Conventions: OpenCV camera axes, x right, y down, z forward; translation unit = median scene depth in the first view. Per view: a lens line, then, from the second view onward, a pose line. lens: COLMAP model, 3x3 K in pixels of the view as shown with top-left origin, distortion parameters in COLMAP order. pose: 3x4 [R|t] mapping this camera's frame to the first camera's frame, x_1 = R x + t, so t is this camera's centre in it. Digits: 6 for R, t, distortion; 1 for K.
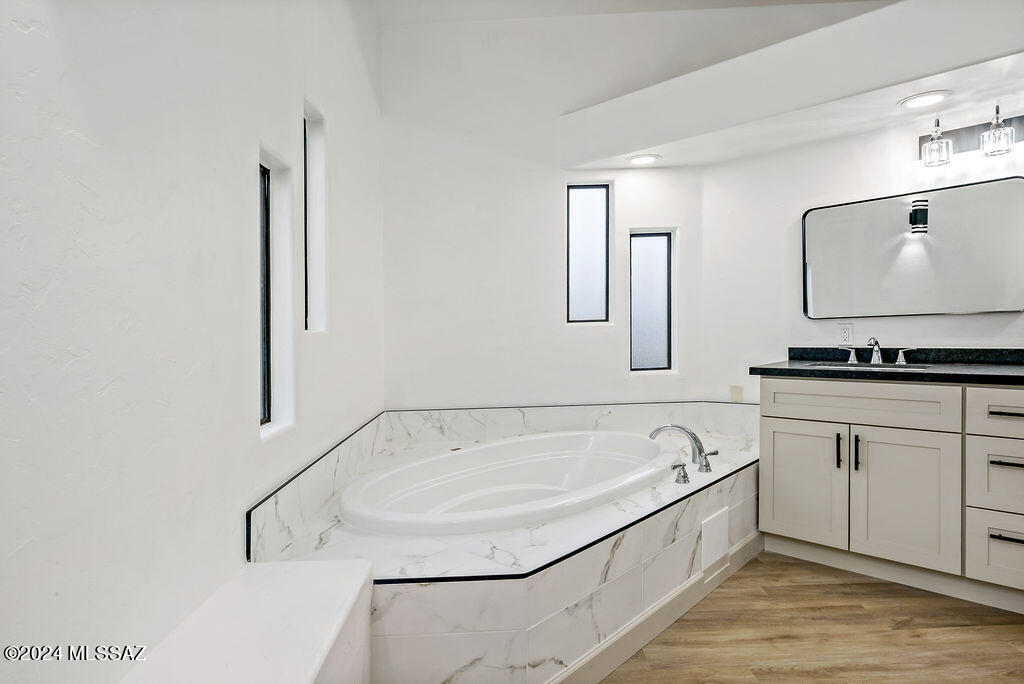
lens RADIAL K [[568.0, 0, 510.6], [0, 568.0, 334.0], [0, 0, 1]] dist [0.004538, -0.000461]
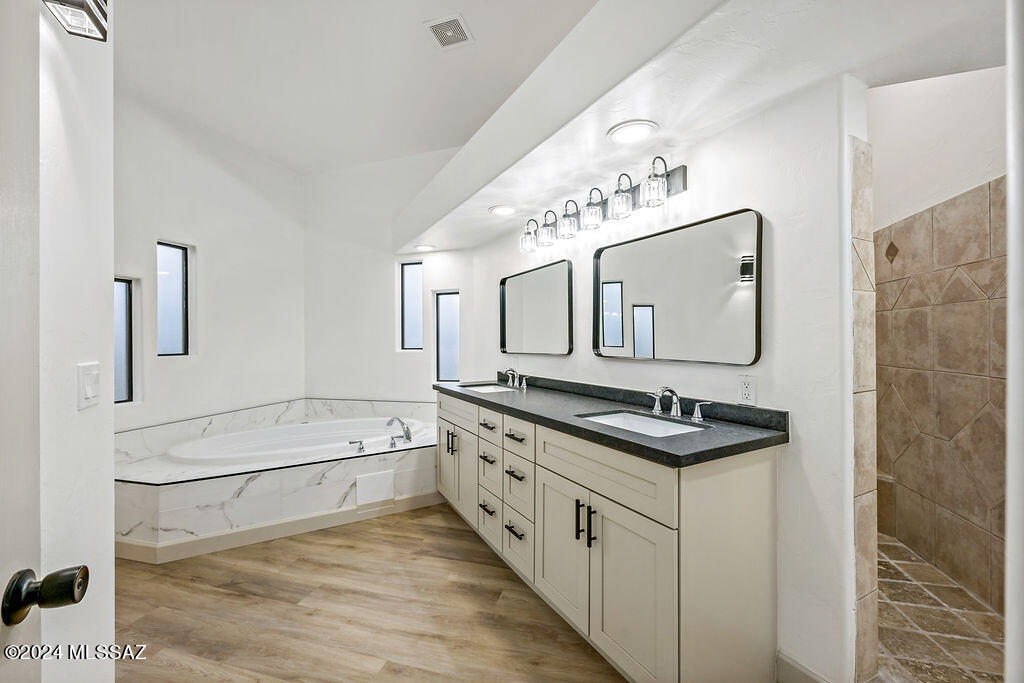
lens RADIAL K [[406.0, 0, 514.3], [0, 406.0, 345.3], [0, 0, 1]] dist [-0.014196, 0.000091]
pose [[0.960602, 0.022756, -0.276993, 0.999133], [-0.022582, 0.999738, 0.003817, -0.059370], [0.277007, 0.002589, 0.960864, -0.005179]]
